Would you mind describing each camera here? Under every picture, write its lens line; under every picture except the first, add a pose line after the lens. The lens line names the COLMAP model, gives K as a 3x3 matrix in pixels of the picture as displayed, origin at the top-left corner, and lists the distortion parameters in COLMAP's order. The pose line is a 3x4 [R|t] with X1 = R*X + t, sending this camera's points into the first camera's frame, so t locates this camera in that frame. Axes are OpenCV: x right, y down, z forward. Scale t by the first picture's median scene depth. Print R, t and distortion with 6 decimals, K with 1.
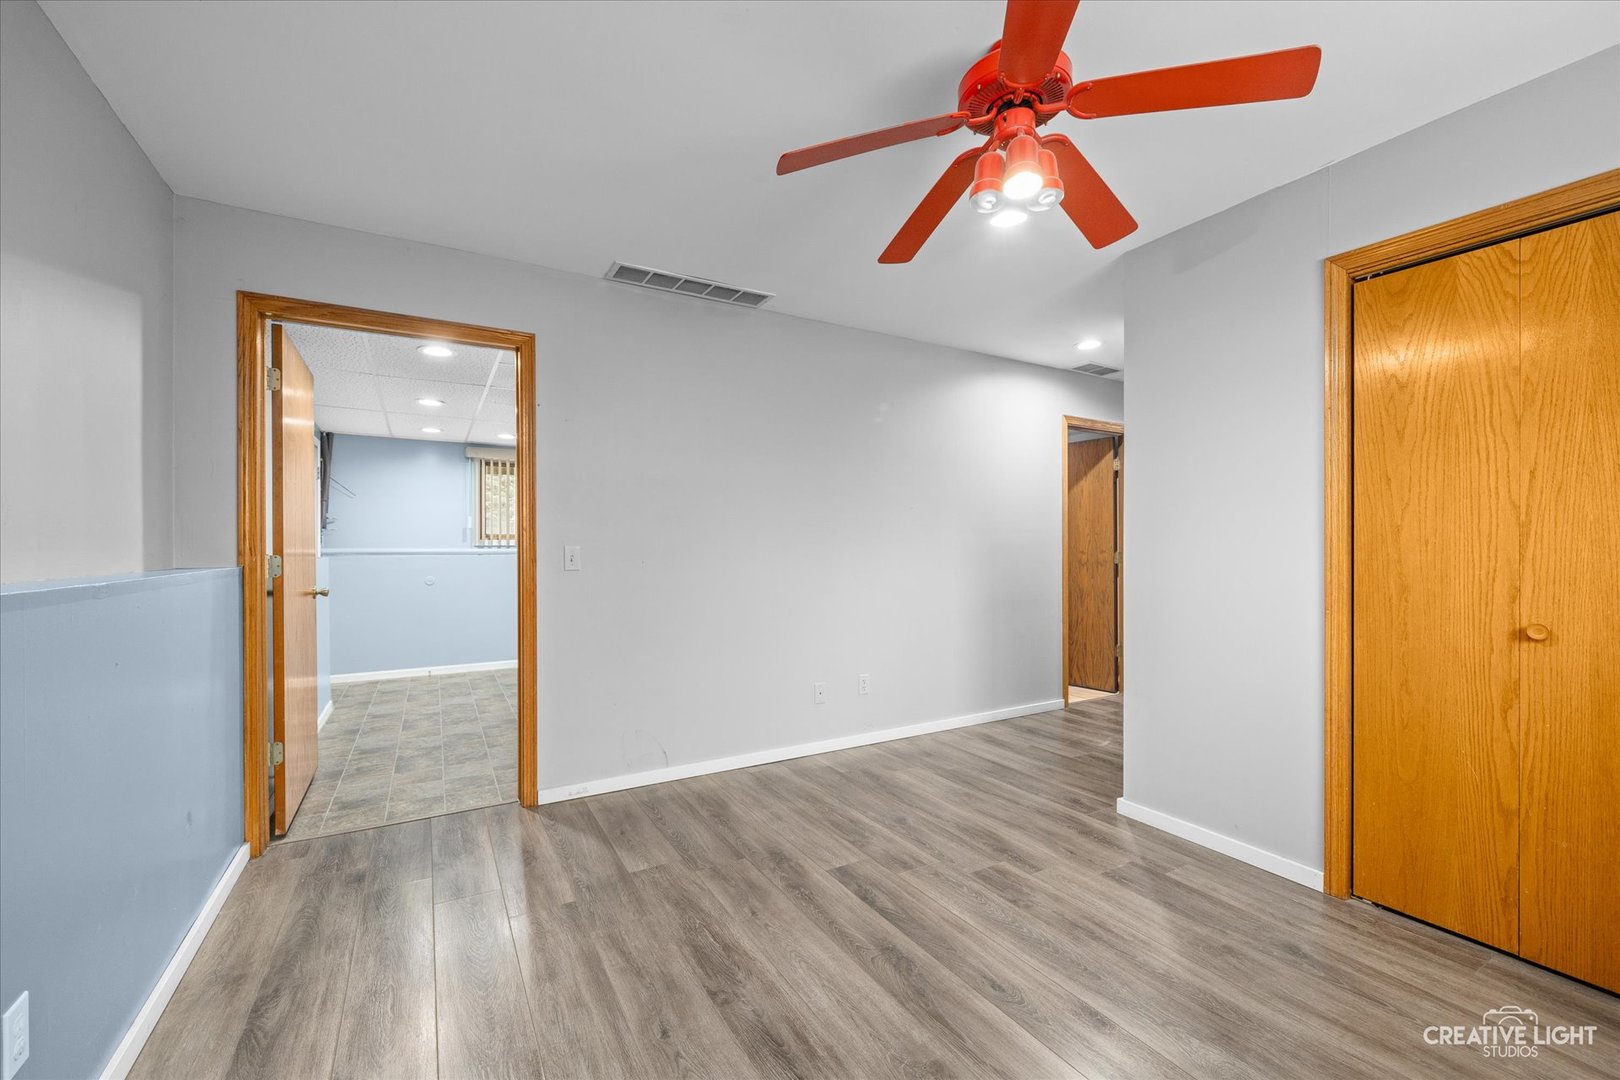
lens RADIAL K [[665.7, 0, 810.0], [0, 665.7, 540.0], [0, 0, 1]] dist [-0.000576, 0.000050]
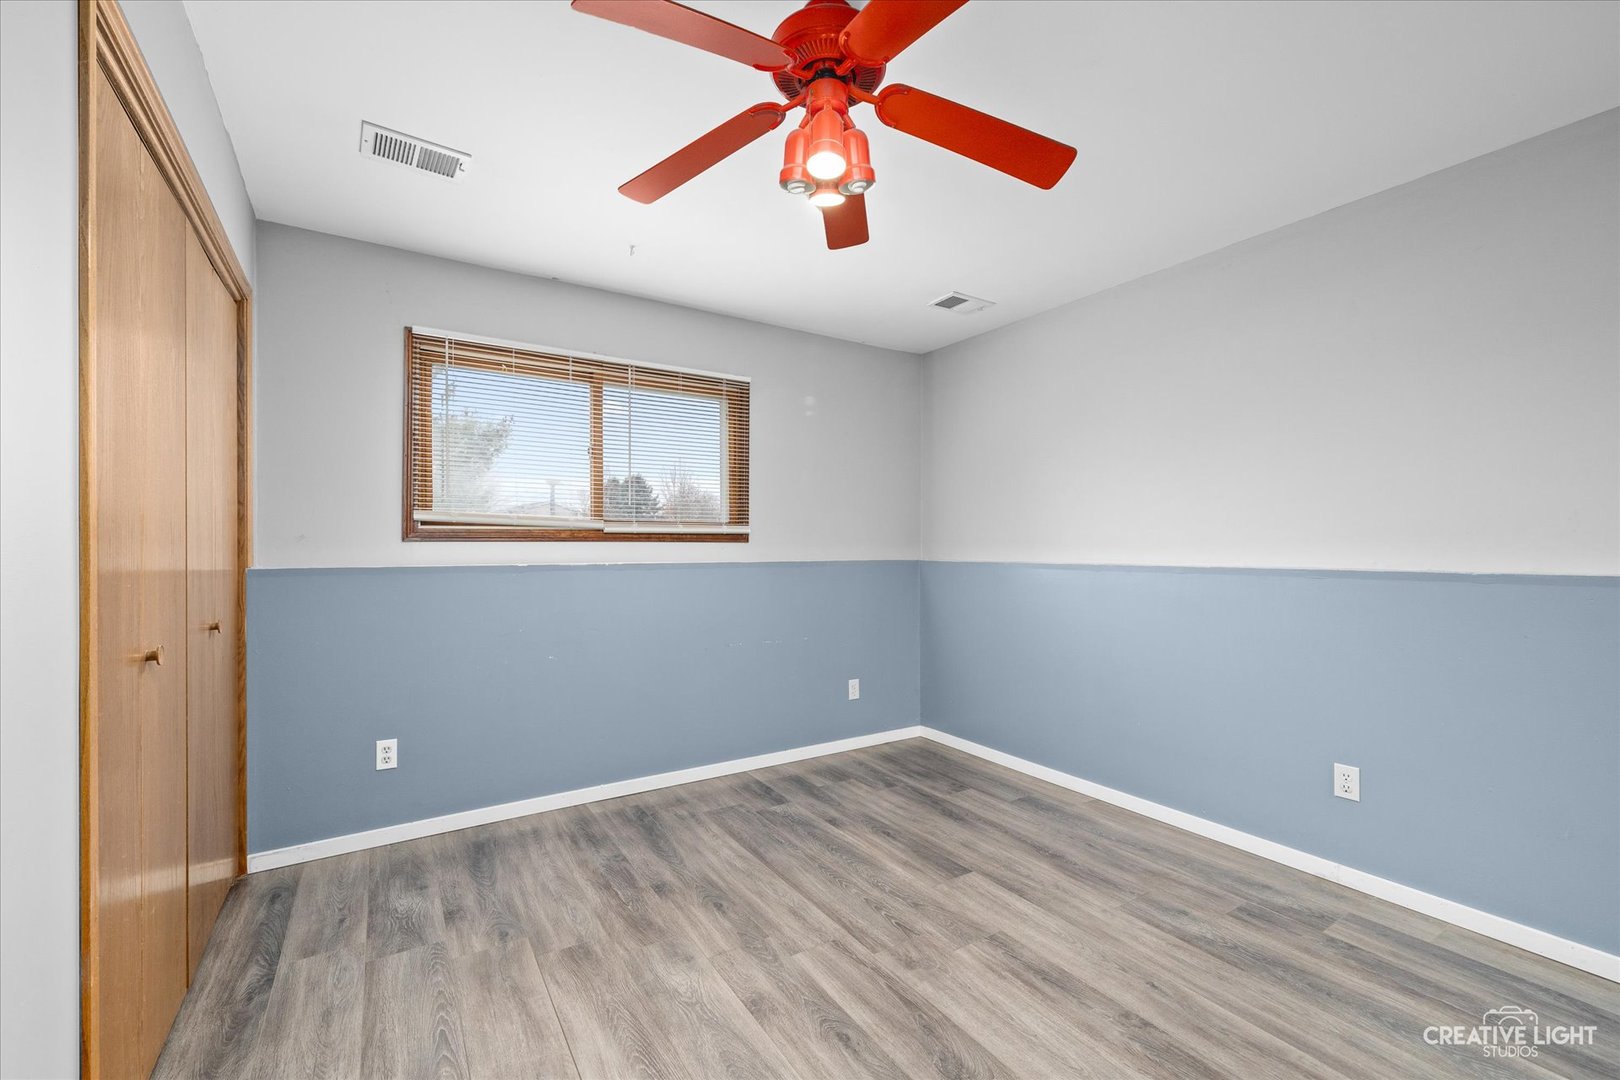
lens RADIAL K [[665.7, 0, 810.0], [0, 665.7, 540.0], [0, 0, 1]] dist [-0.000576, 0.000050]
pose [[-0.999139, -0.001157, -0.041480, 0.380125], [-0.000888, 0.999978, -0.006500, 0.006002], [0.041486, -0.006458, -0.999118, 1.980660]]
